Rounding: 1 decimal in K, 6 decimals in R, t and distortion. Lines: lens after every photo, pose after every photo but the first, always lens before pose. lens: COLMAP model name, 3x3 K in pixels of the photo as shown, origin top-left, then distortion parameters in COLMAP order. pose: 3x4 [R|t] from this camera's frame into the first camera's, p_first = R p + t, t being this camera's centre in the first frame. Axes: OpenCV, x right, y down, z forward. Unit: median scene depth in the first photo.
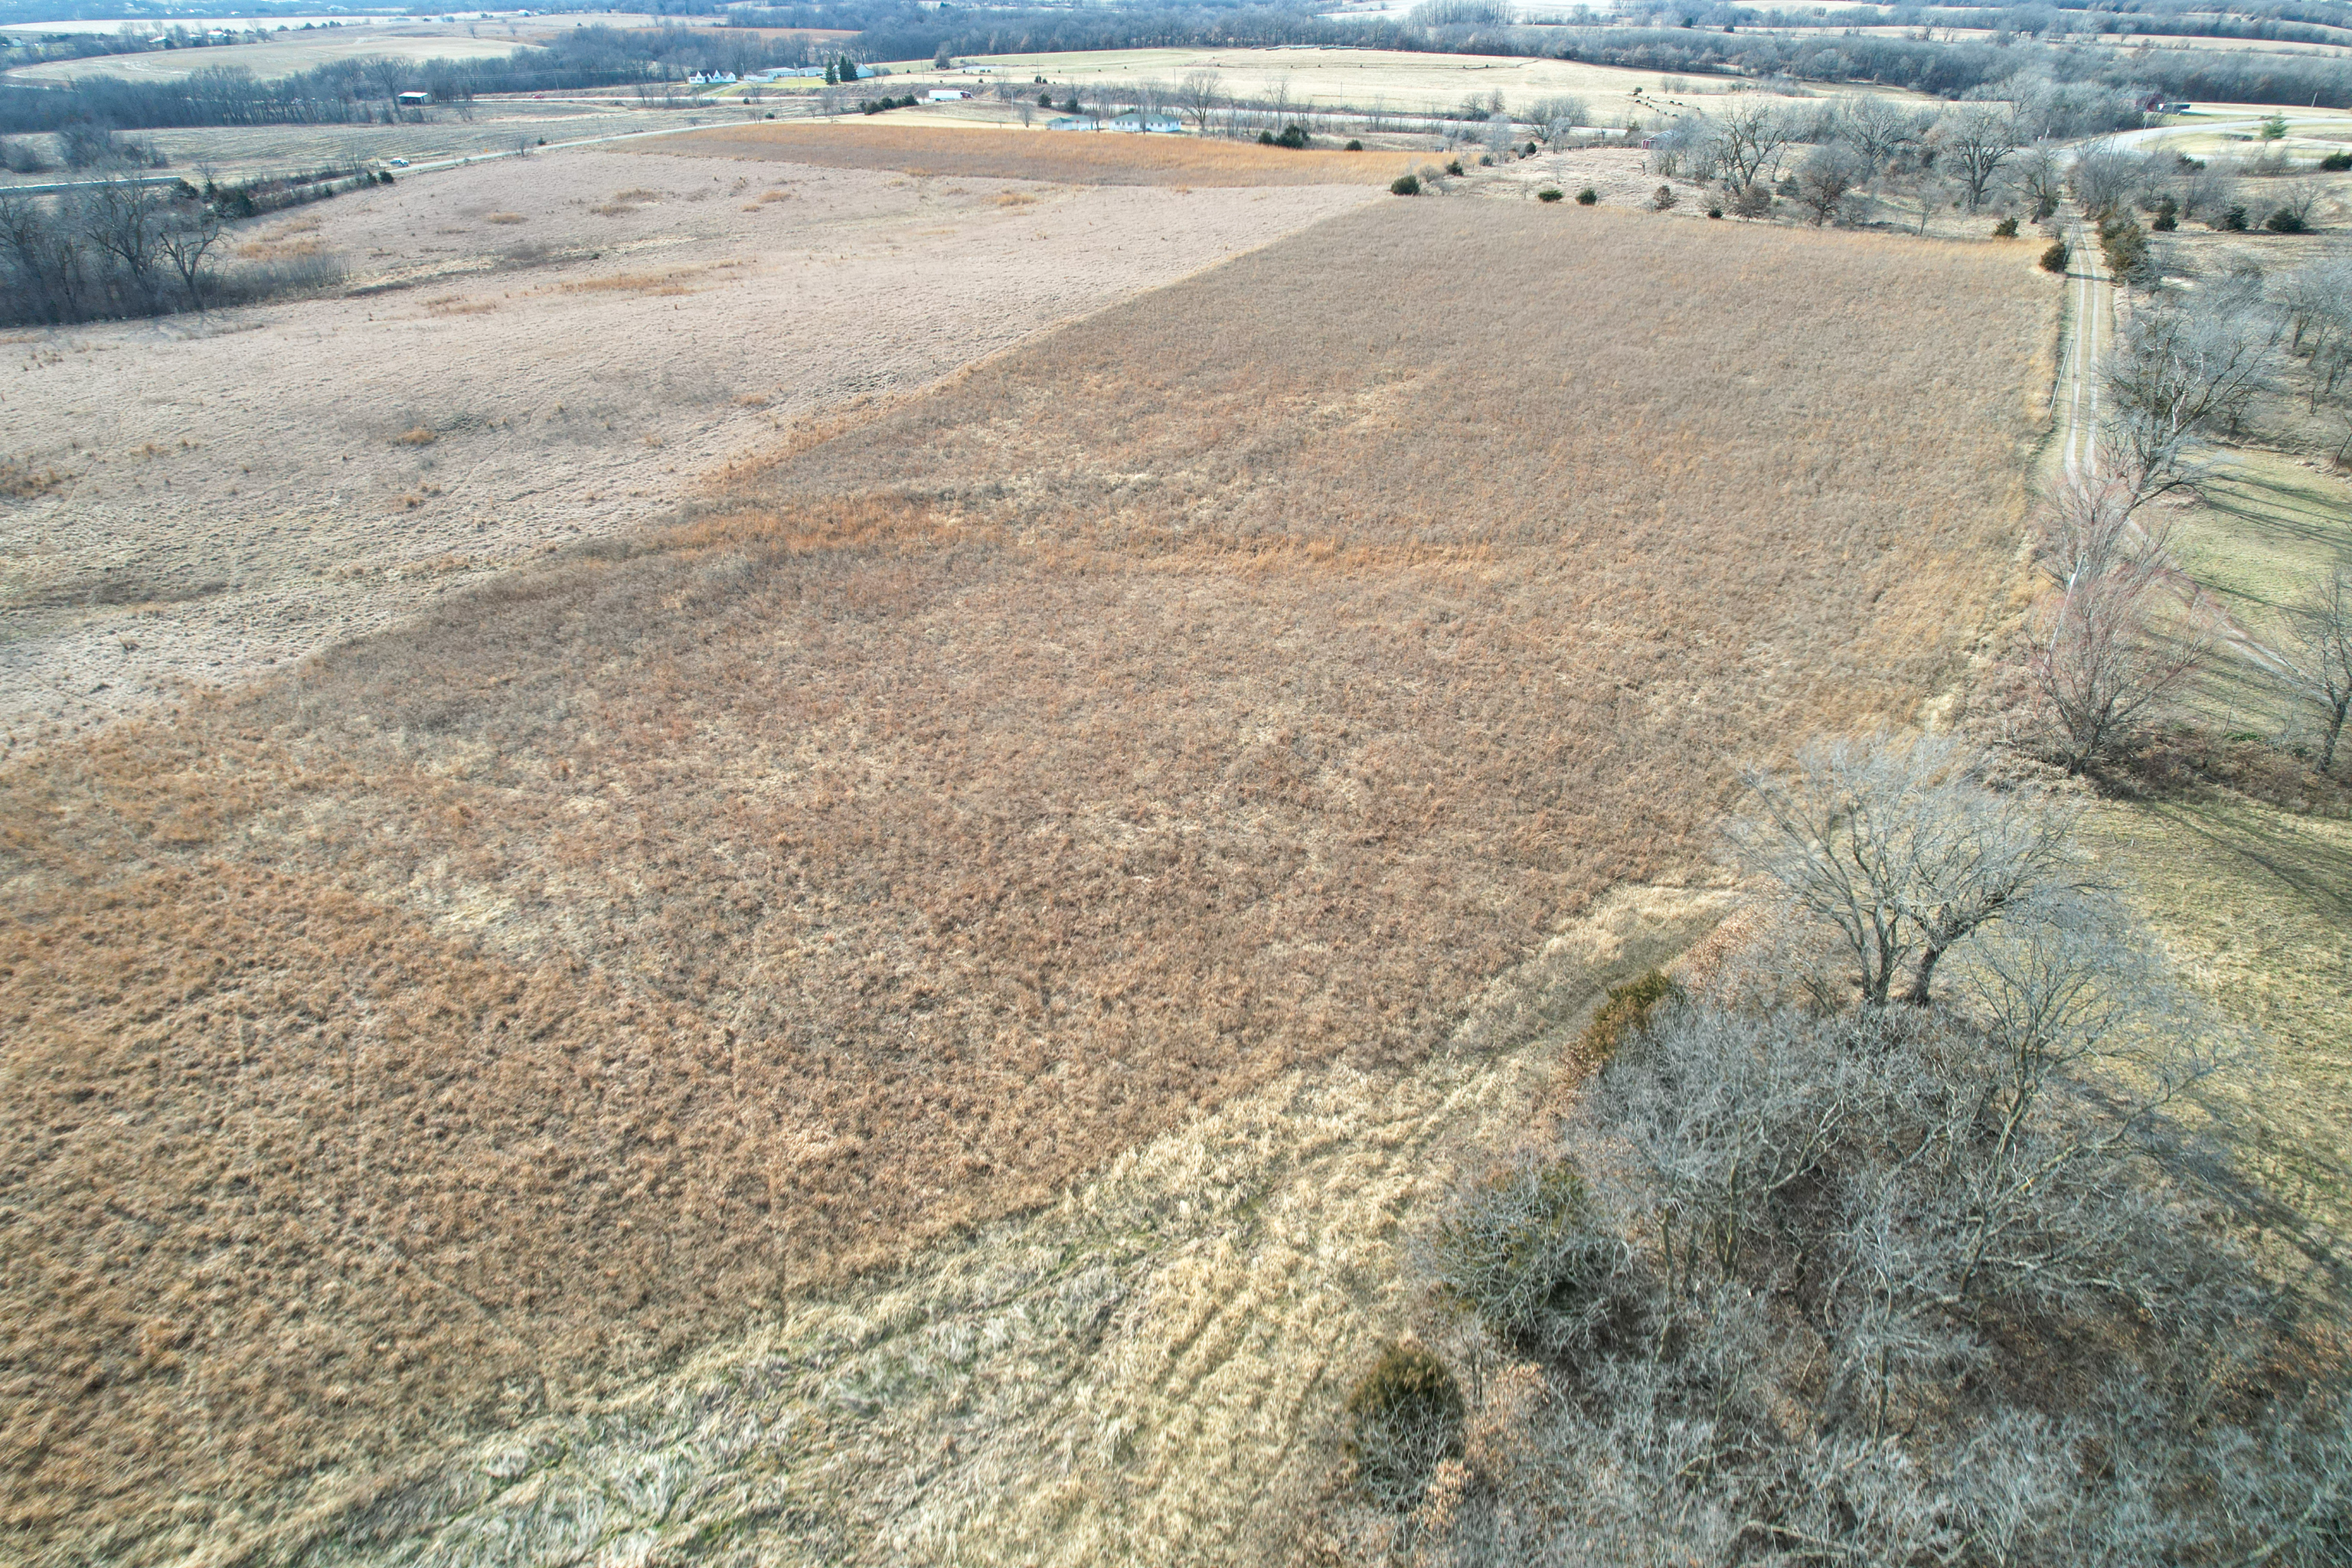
lens RADIAL K [[1499.5, 0, 1174.6], [0, 1499.5, 808.7], [0, 0, 1]] dist [-0.081250, 0.074682]
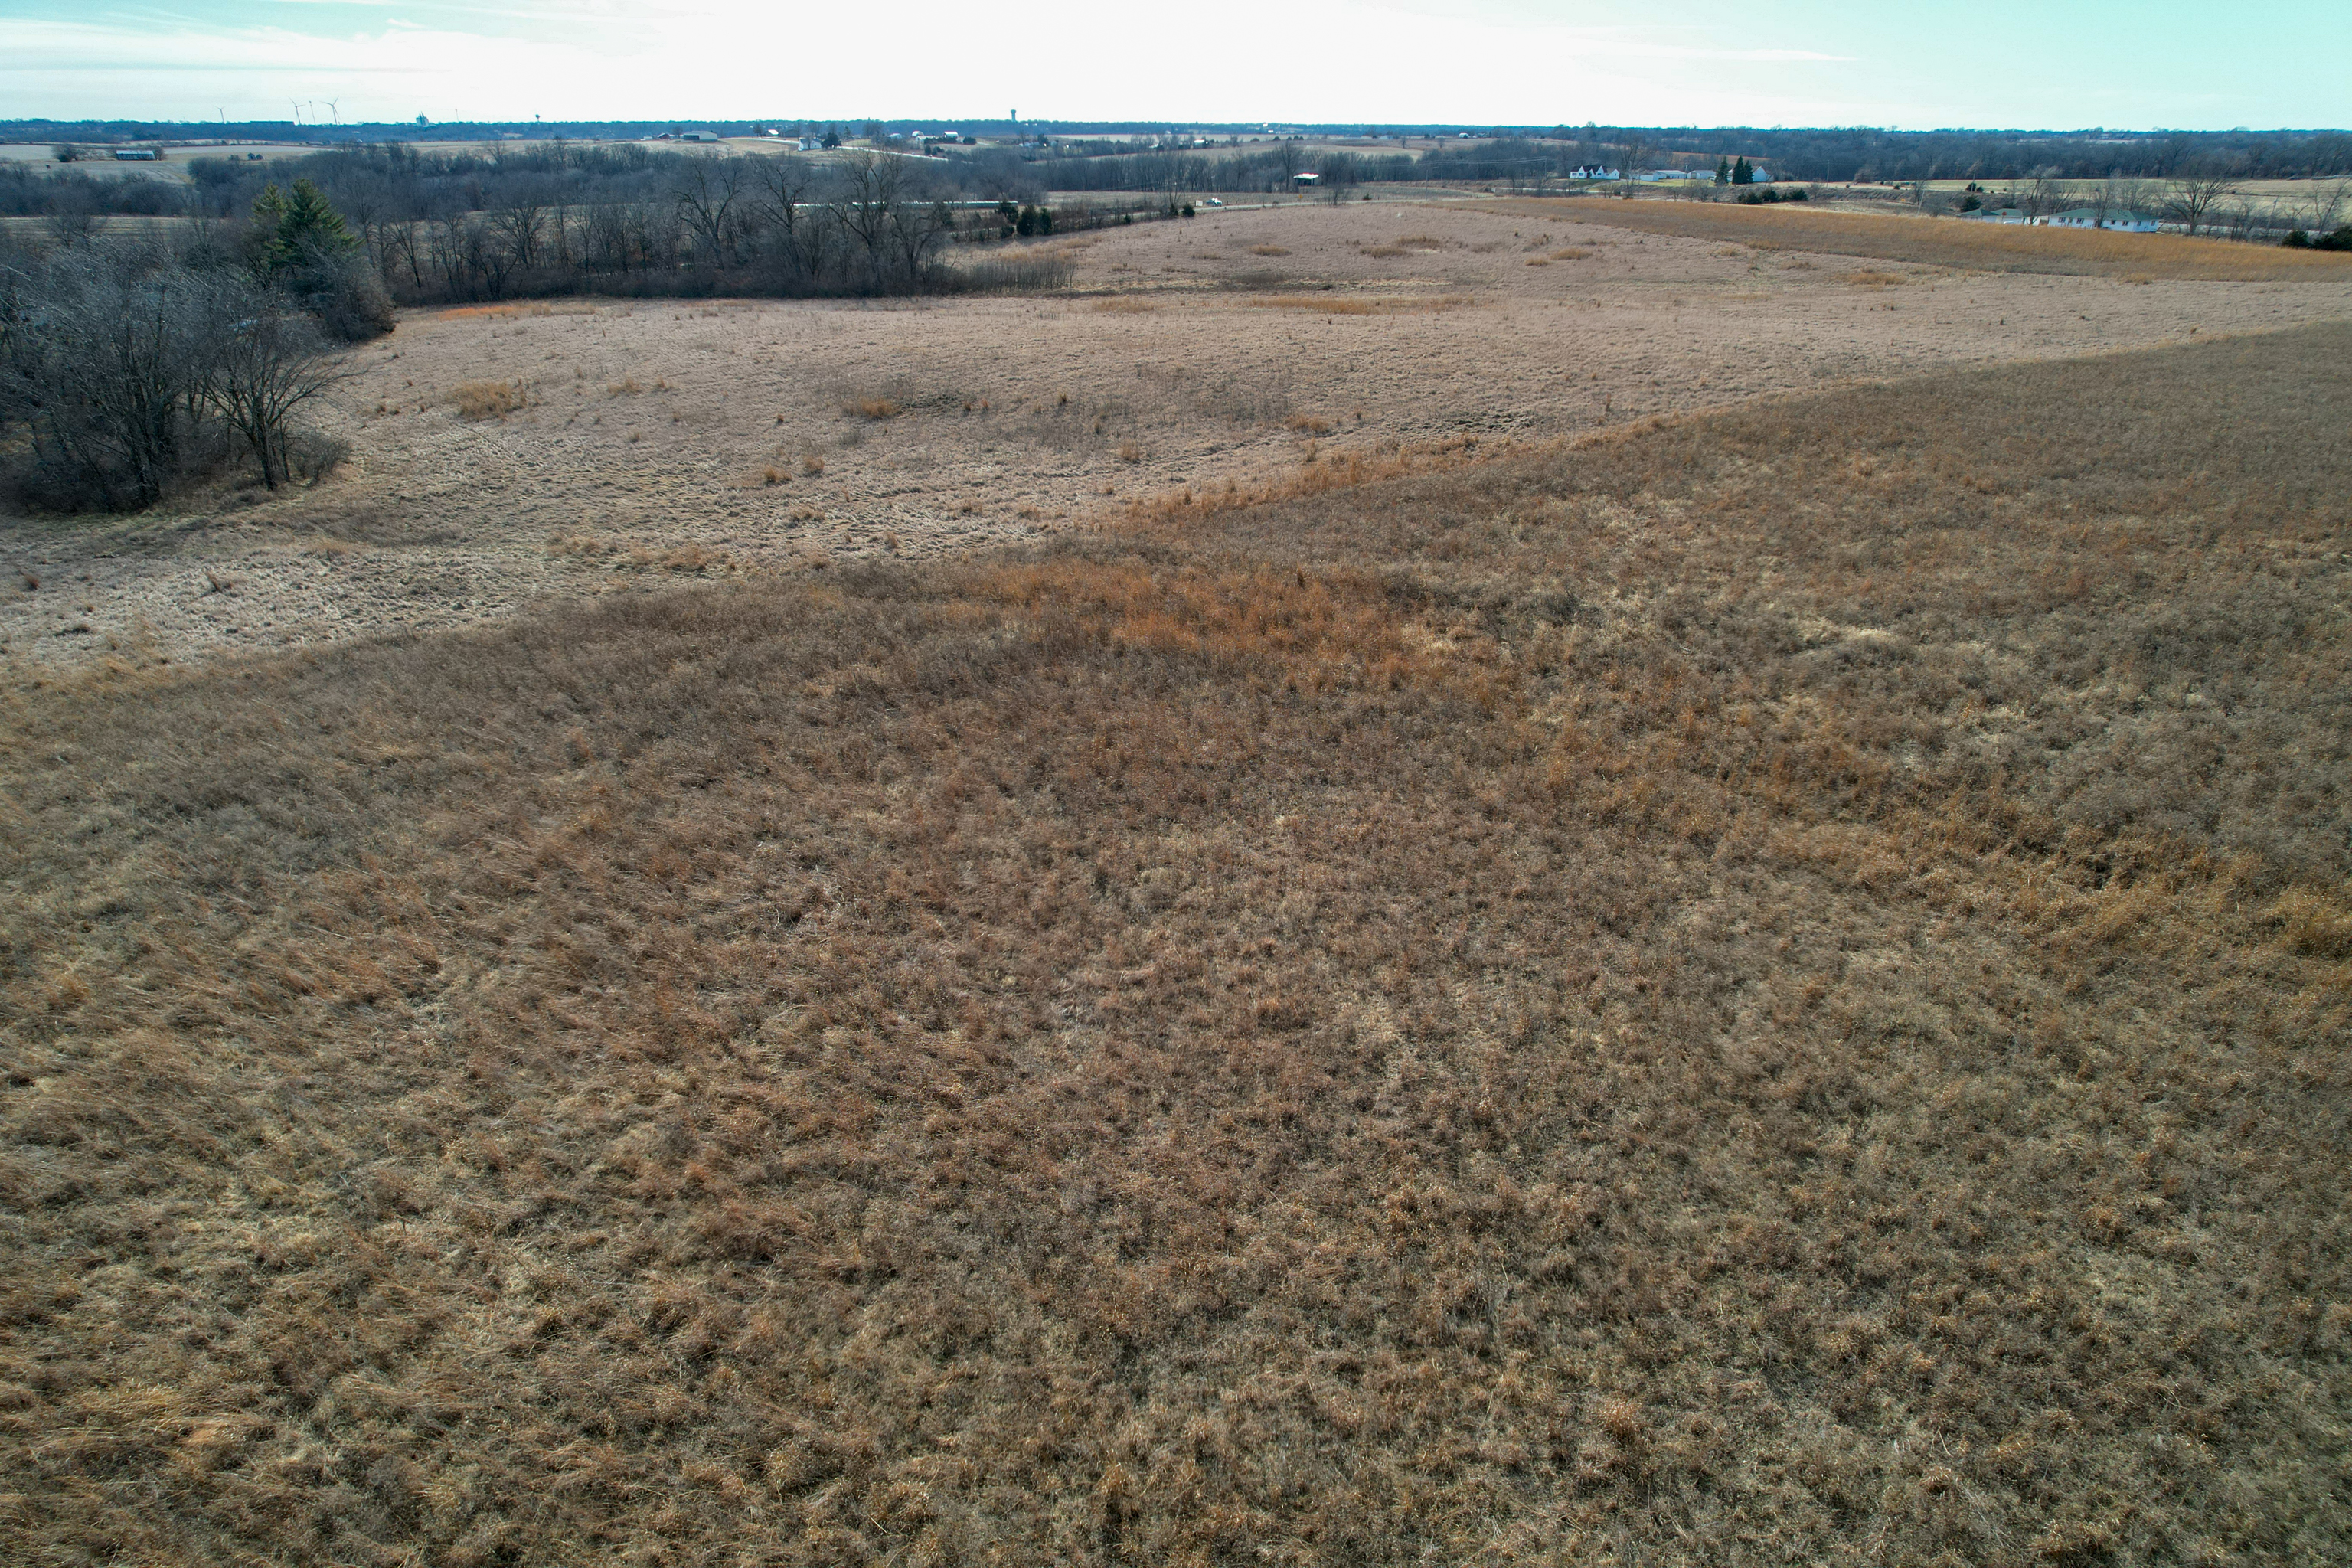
lens RADIAL K [[1488.1, 0, 1175.0], [0, 1488.1, 819.4], [0, 0, 1]] dist [-0.075884, 0.068570]
pose [[0.844908, 0.241376, -0.477355, 0.012640], [-0.276667, 0.960958, -0.003783, -0.051776], [0.457805, 0.135265, 0.878703, 0.249266]]
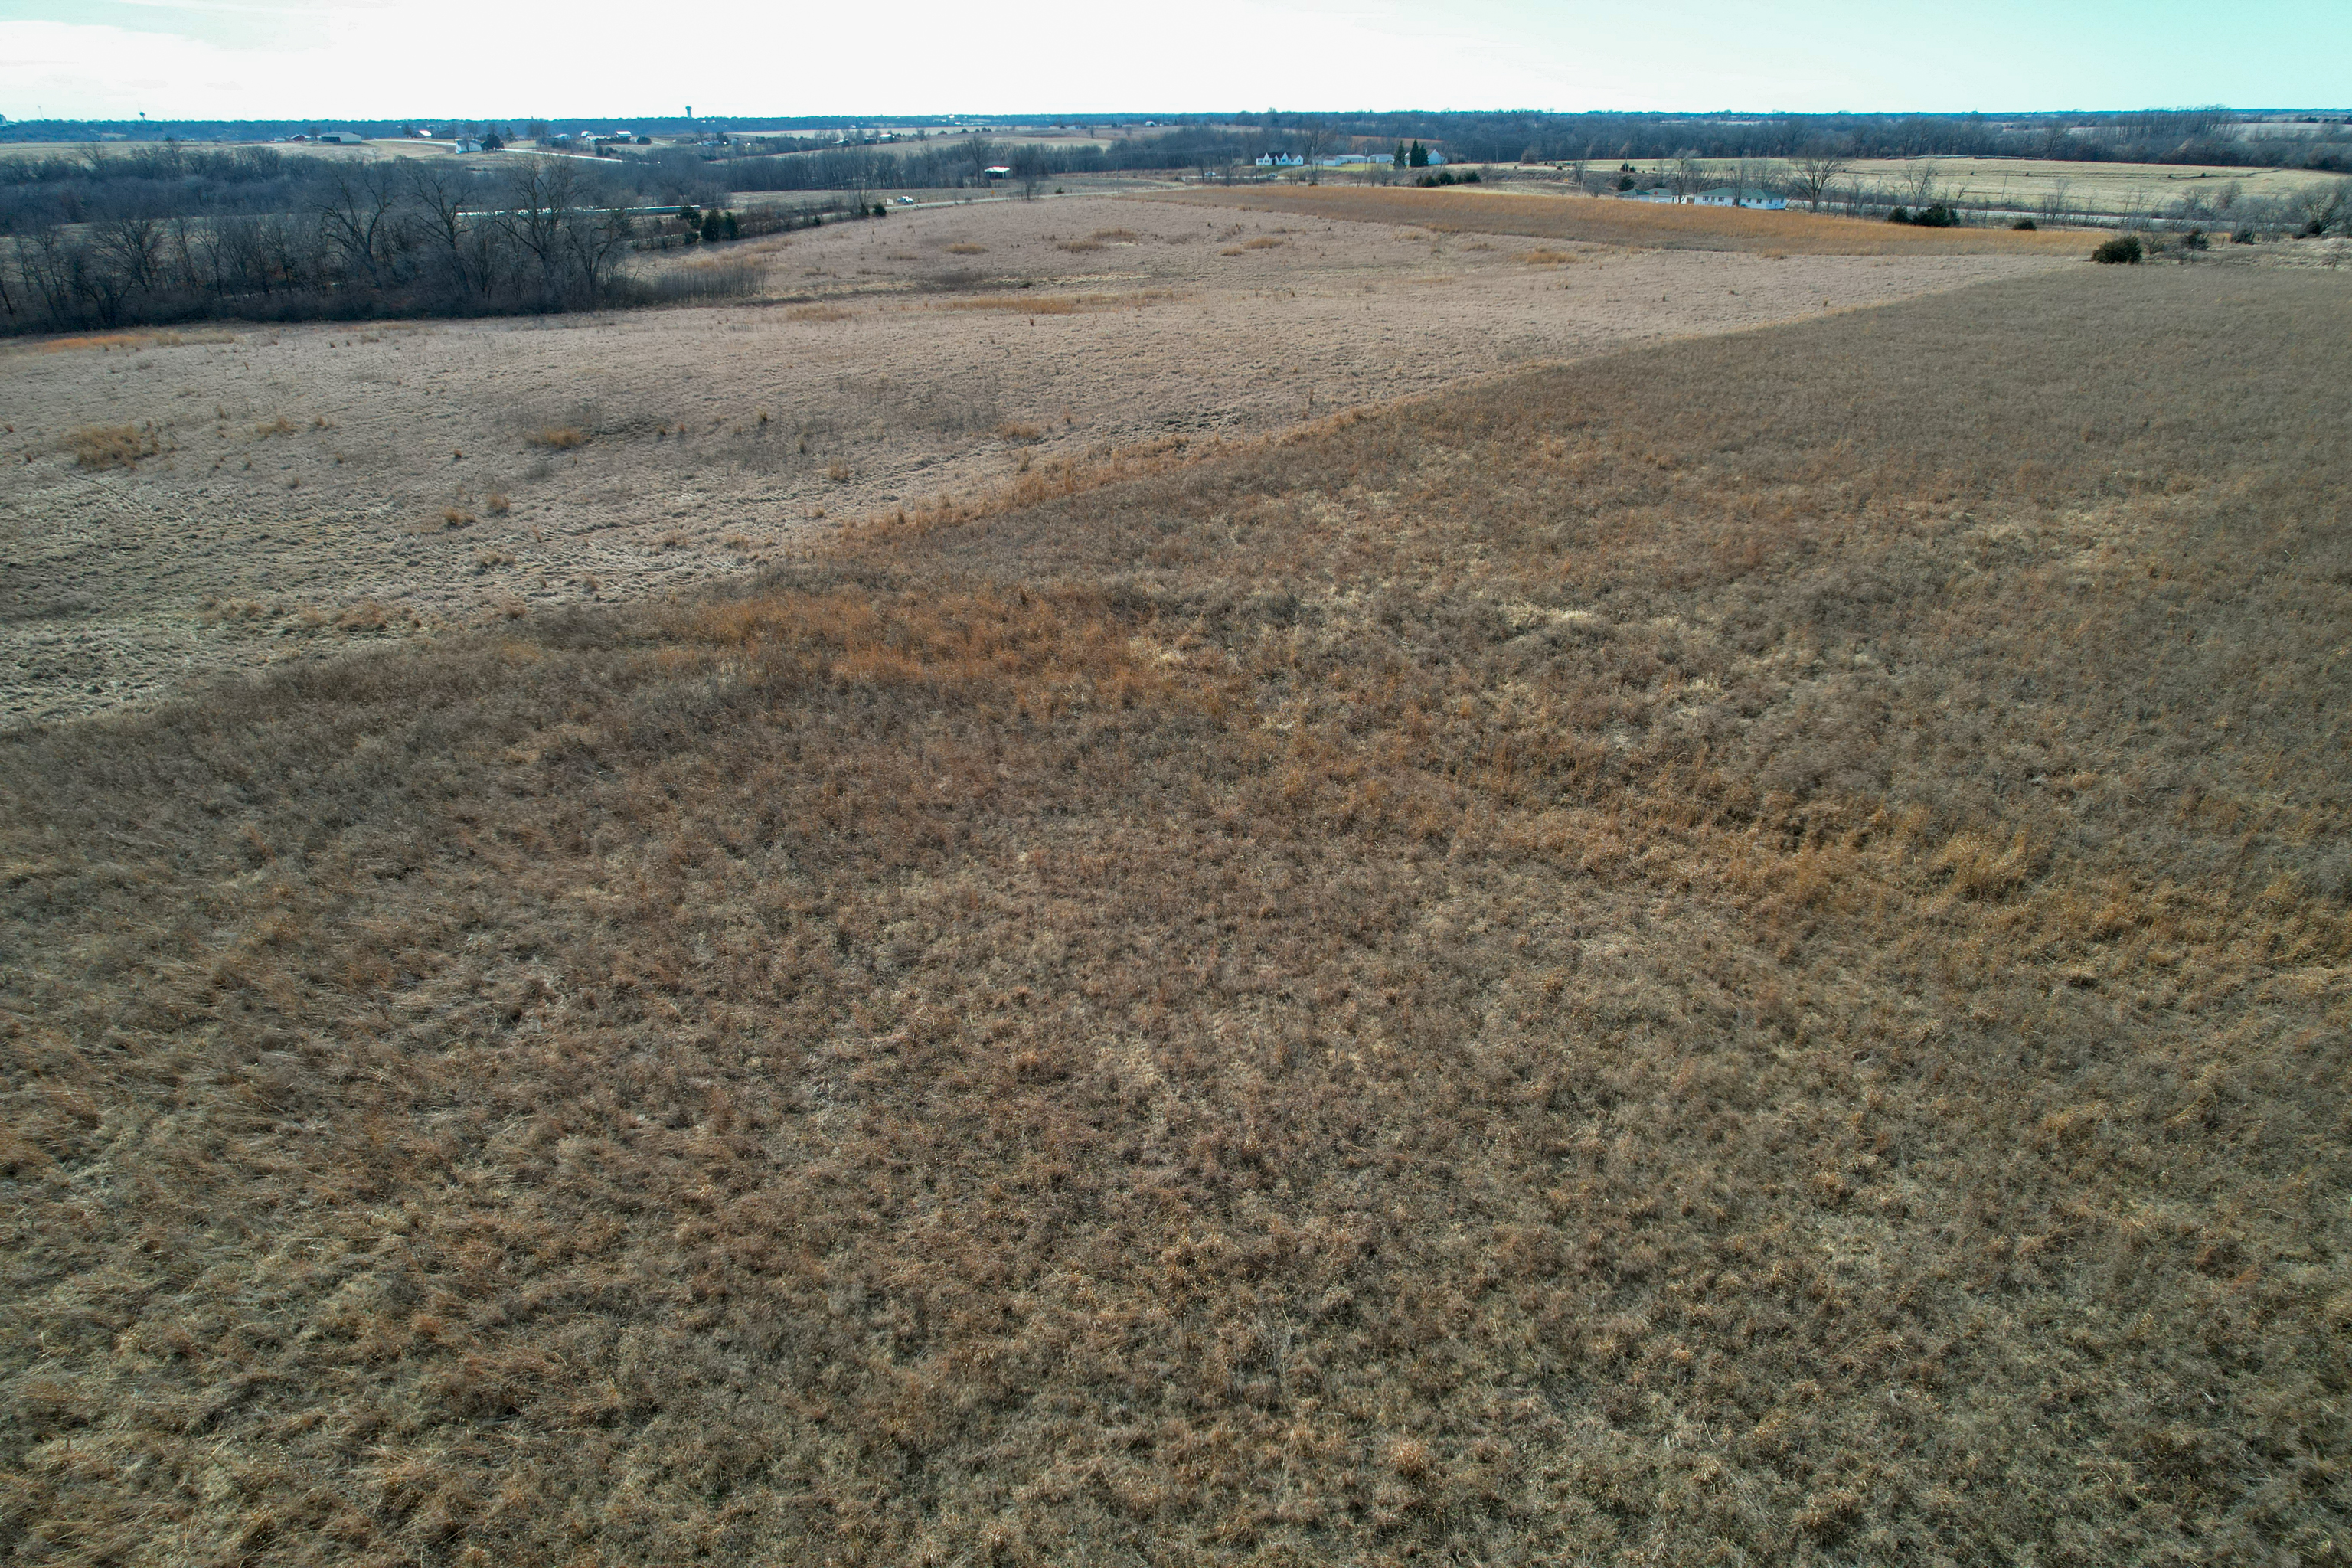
lens RADIAL K [[1488.1, 0, 1175.0], [0, 1488.1, 819.4], [0, 0, 1]] dist [-0.075884, 0.068570]
pose [[0.931439, 0.162336, -0.325681, 0.011394], [-0.184242, 0.982170, -0.037363, -0.056802], [0.313809, 0.094805, 0.944741, 0.251176]]
